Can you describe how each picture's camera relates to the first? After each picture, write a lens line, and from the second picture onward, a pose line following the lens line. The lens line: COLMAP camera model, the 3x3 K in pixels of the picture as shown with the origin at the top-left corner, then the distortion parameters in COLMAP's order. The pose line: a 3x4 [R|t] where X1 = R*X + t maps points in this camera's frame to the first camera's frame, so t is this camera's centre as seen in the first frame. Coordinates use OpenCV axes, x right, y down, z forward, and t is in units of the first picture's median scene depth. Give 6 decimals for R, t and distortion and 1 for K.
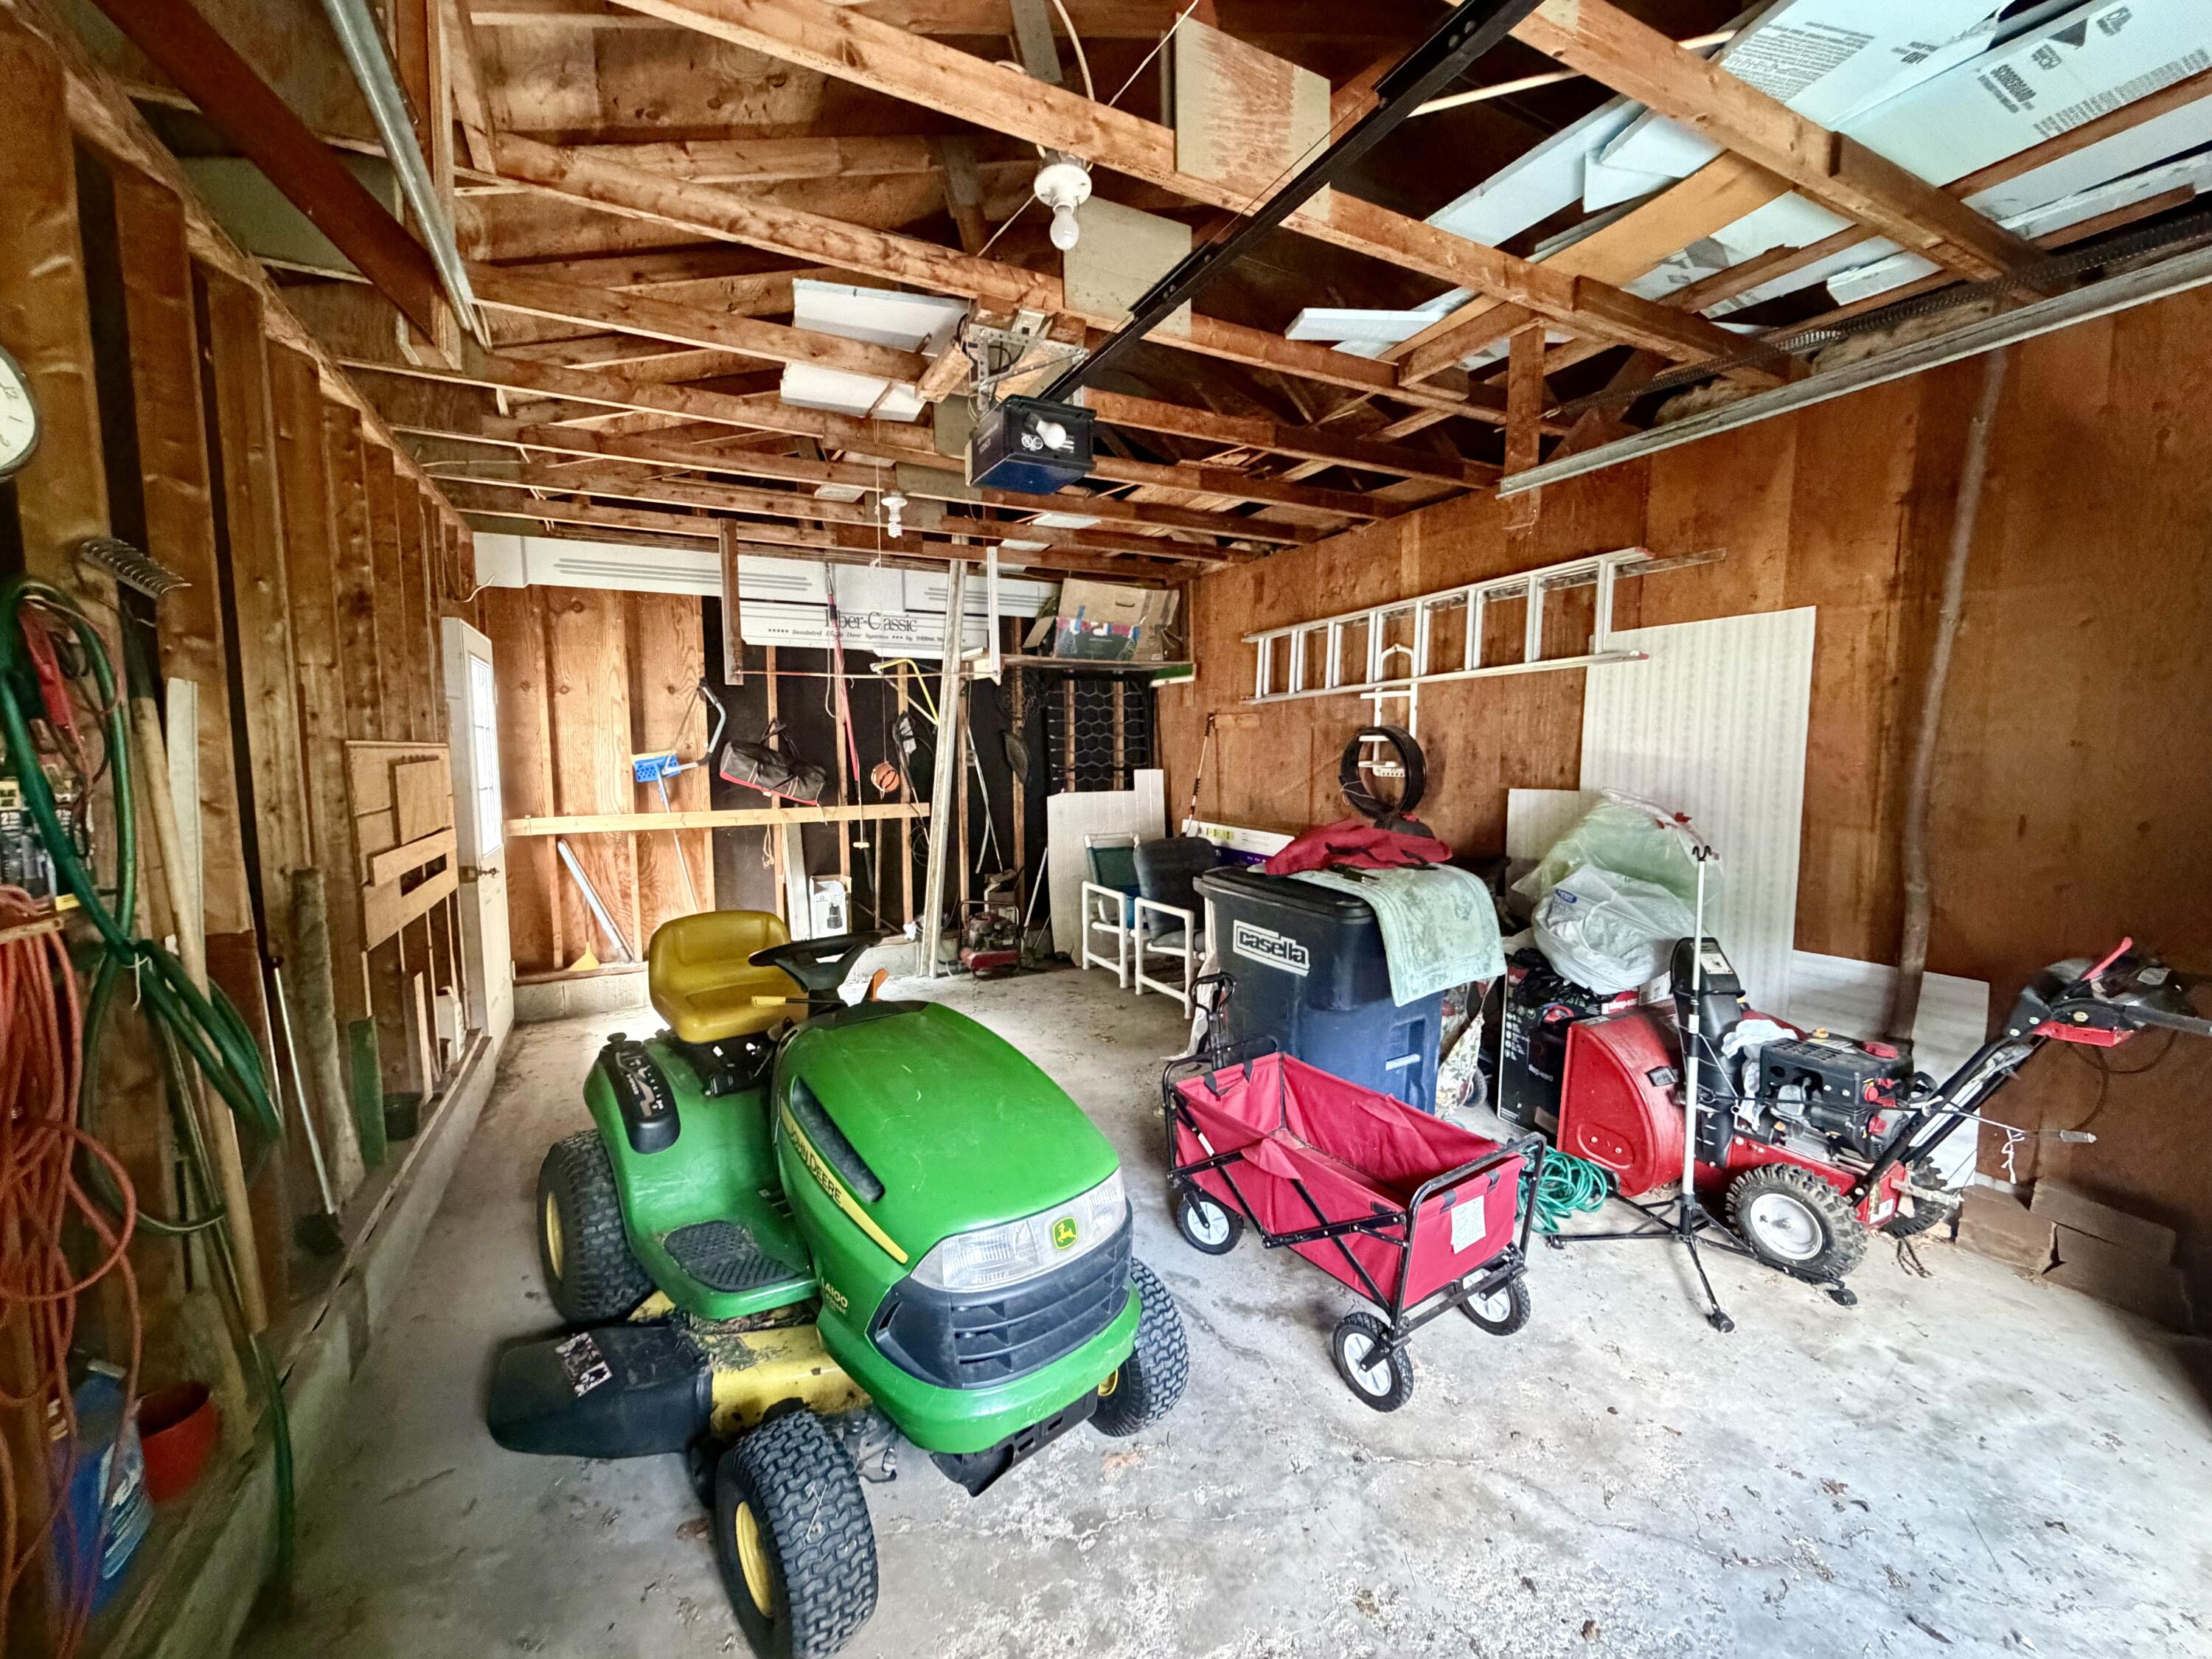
lens RADIAL K [[886.9, 0, 1102.5], [0, 886.9, 835.1], [0, 0, 1]] dist [0.000940, -0.000110]
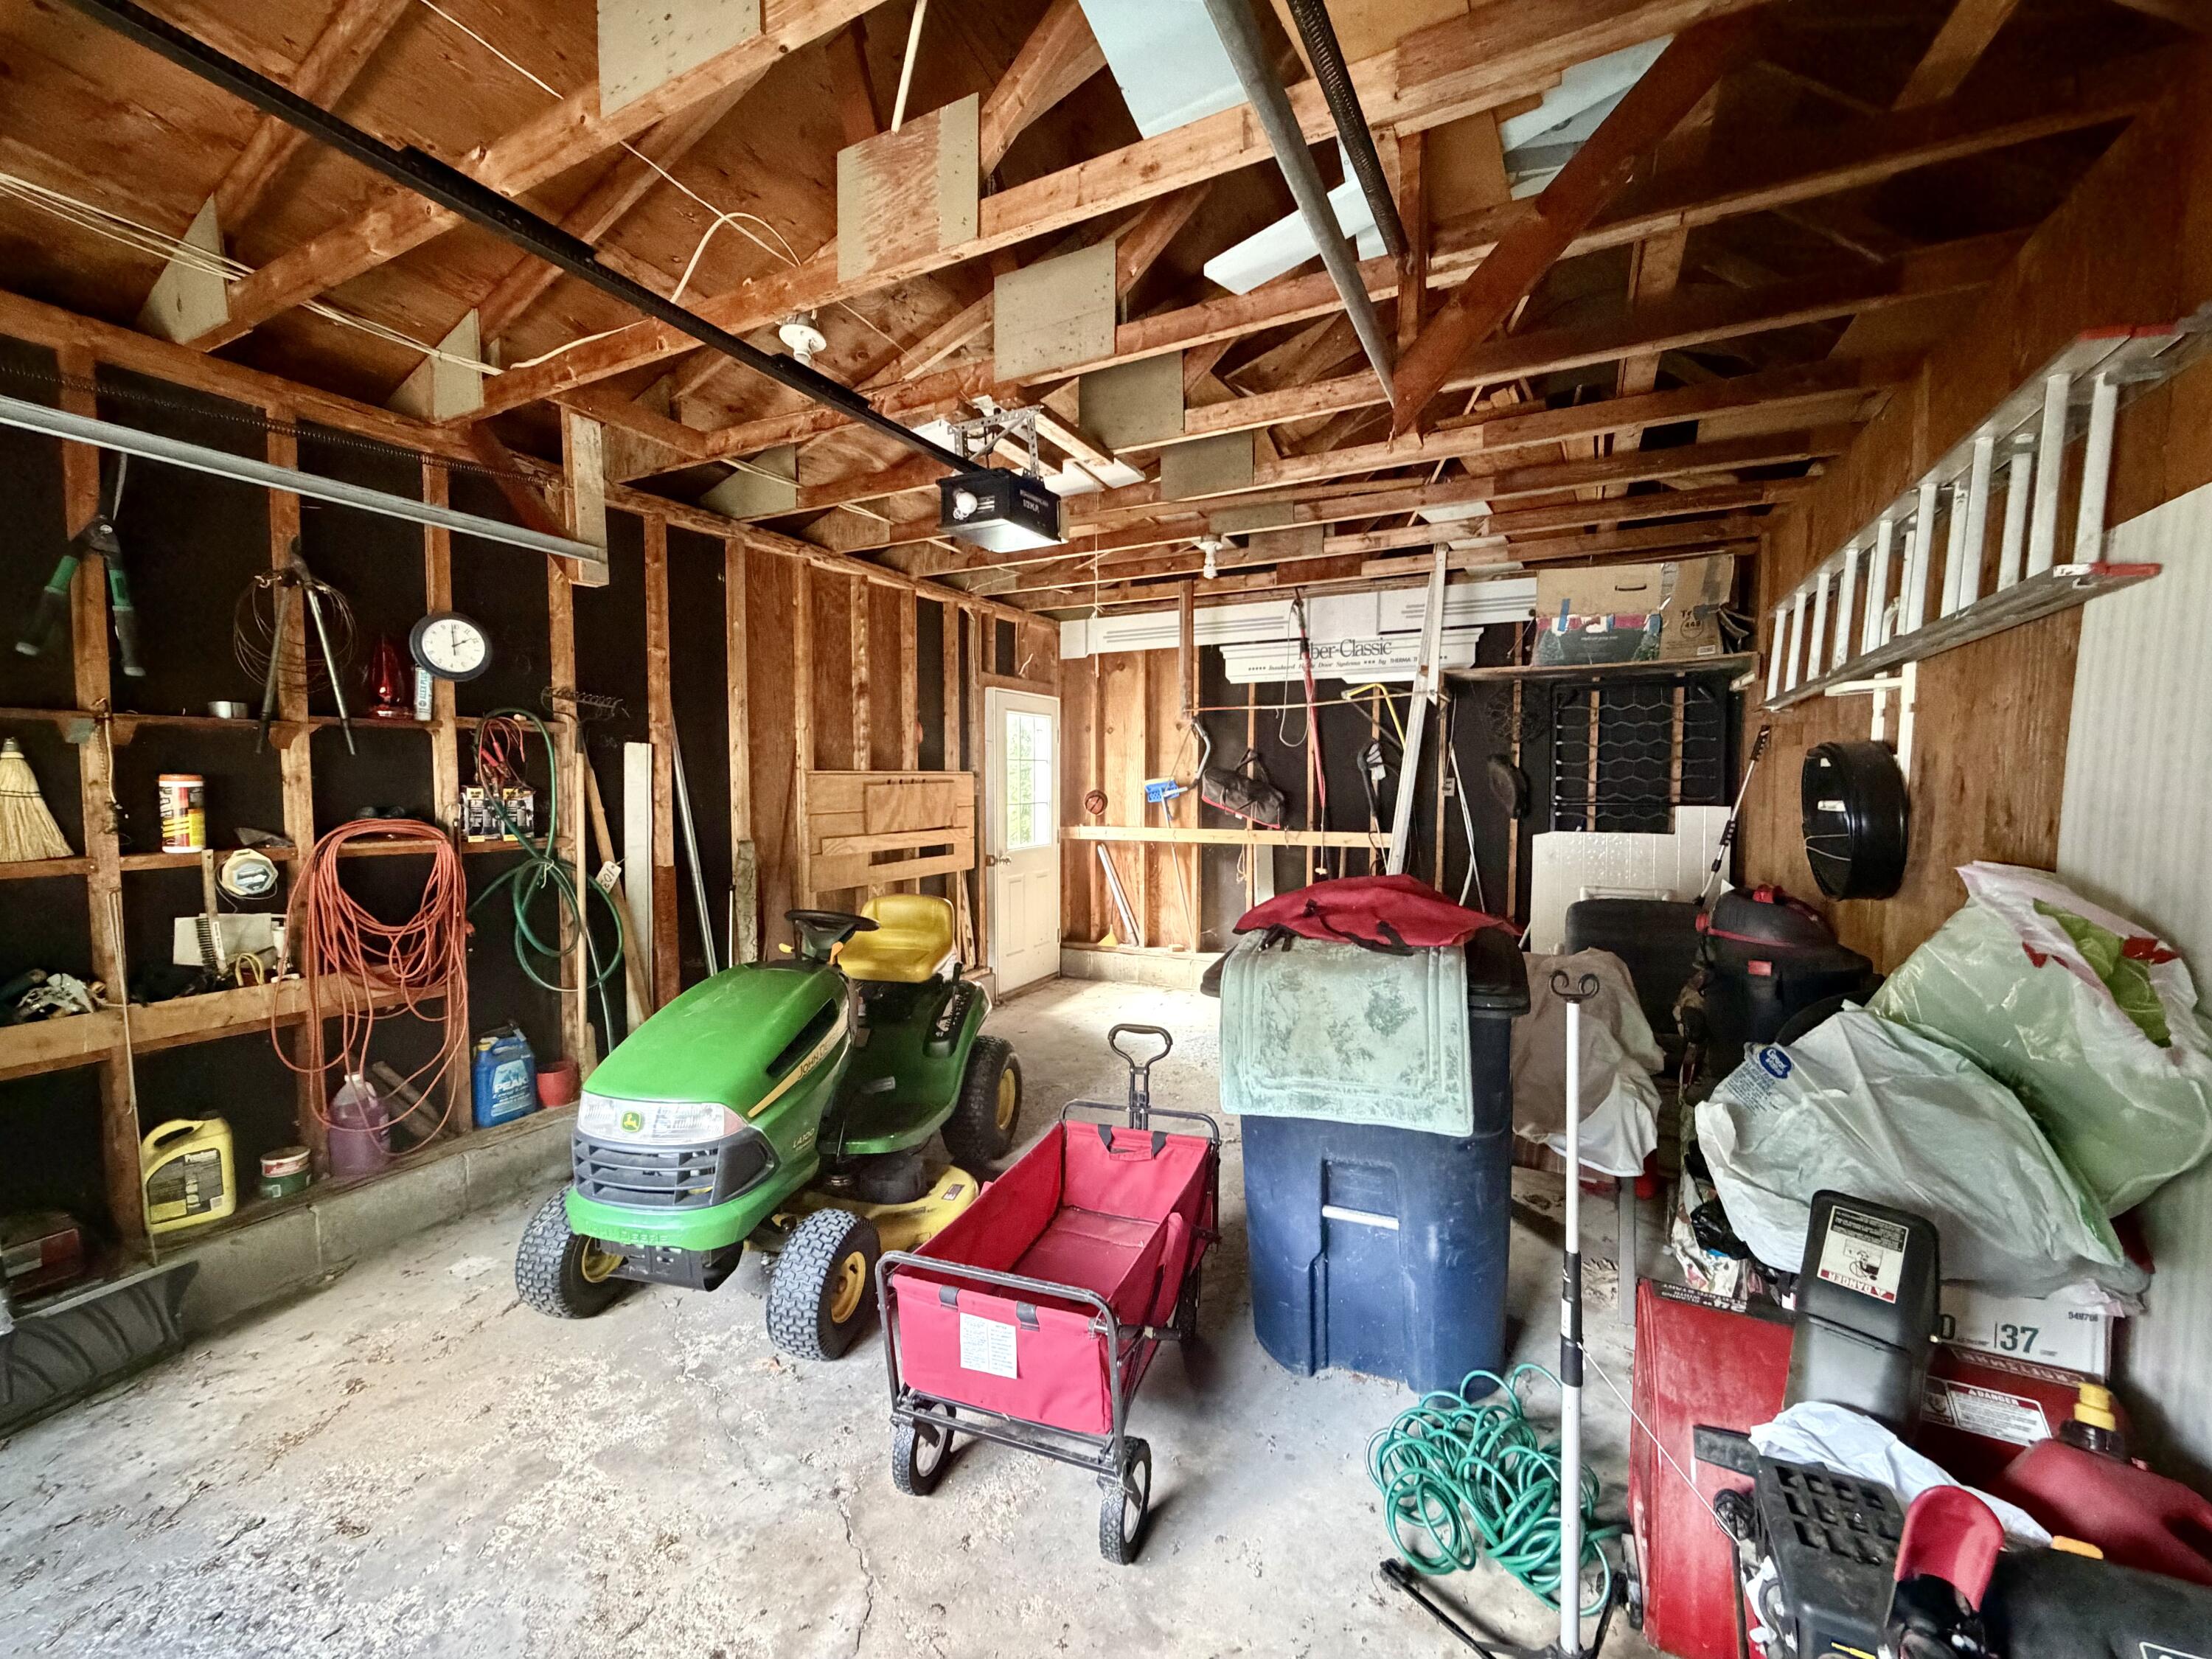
lens RADIAL K [[886.9, 0, 1098.9], [0, 886.9, 838.8], [0, 0, 1]] dist [0.000940, -0.000110]
pose [[0.573680, 0.062157, -0.816718, 0.420044], [-0.082153, 0.996455, 0.018130, -0.023712], [0.814949, 0.056695, 0.576753, 0.214657]]
